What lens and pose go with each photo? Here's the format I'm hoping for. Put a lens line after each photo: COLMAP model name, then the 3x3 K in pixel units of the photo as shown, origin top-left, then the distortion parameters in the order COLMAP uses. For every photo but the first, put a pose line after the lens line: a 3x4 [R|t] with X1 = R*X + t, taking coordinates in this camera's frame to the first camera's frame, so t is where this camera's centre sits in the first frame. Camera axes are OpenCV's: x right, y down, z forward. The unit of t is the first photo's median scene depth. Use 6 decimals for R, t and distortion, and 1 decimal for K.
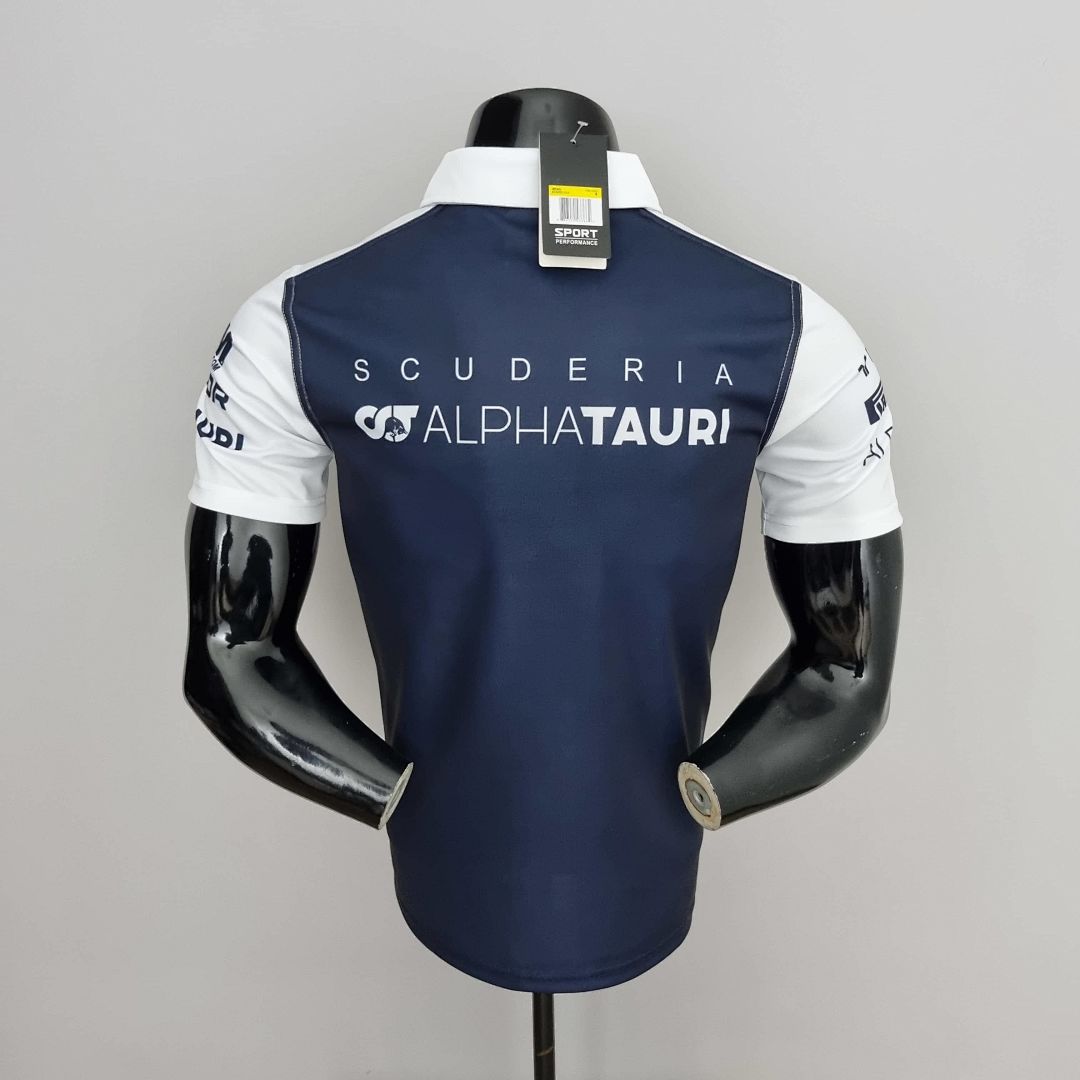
lens RADIAL K [[1026.7, 0, 539.7], [0, 1026.7, 542.2], [0, 0, 1]] dist [-0.005196, 0.000000]
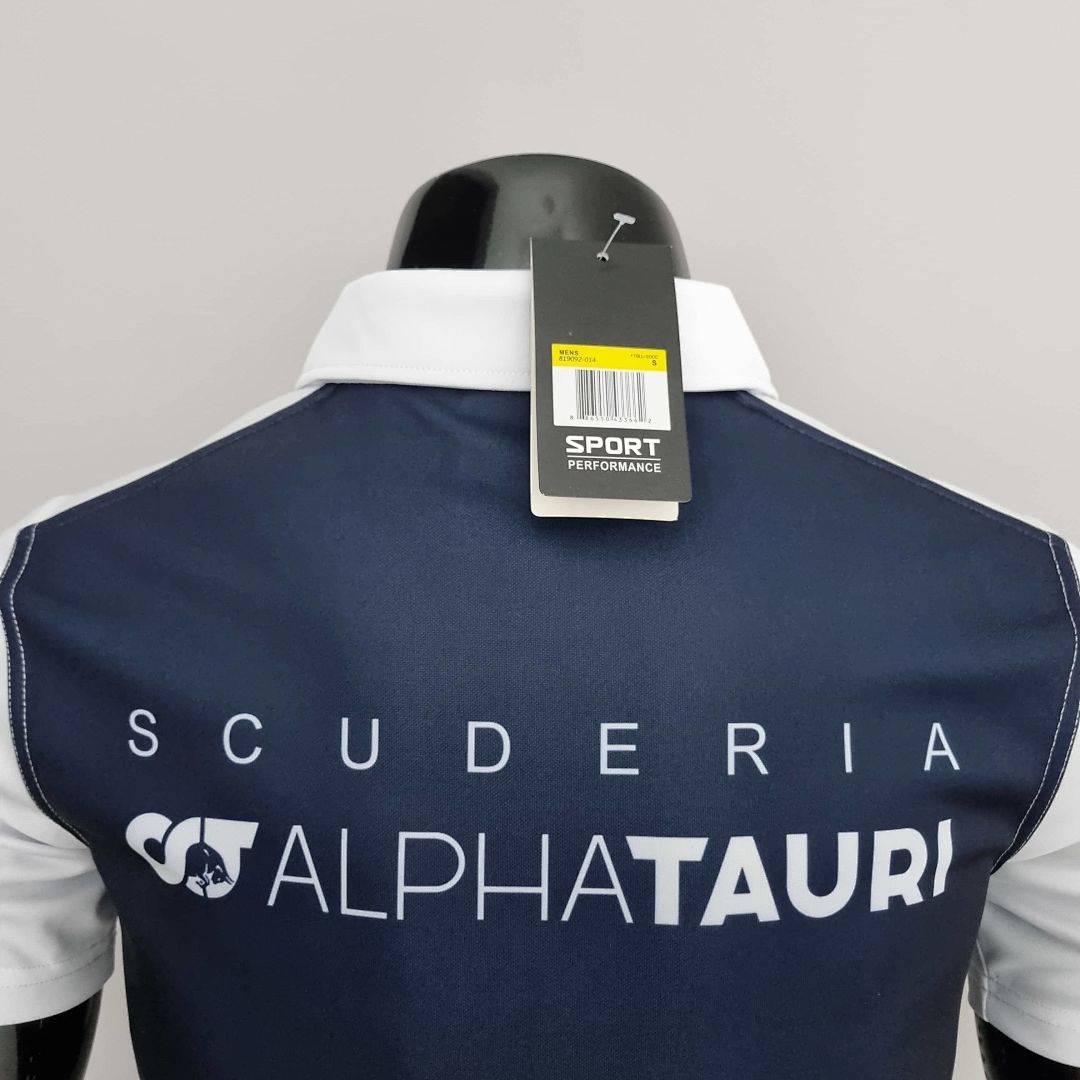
lens RADIAL K [[1026.7, 0, 540.1], [0, 1026.7, 538.9], [0, 0, 1]] dist [-0.005196, 0.000000]
pose [[0.999999, 0.000280, 0.001451, 0.002868], [-0.000046, 0.987362, -0.158484, -0.184706], [-0.001477, 0.158484, 0.987361, 0.547464]]
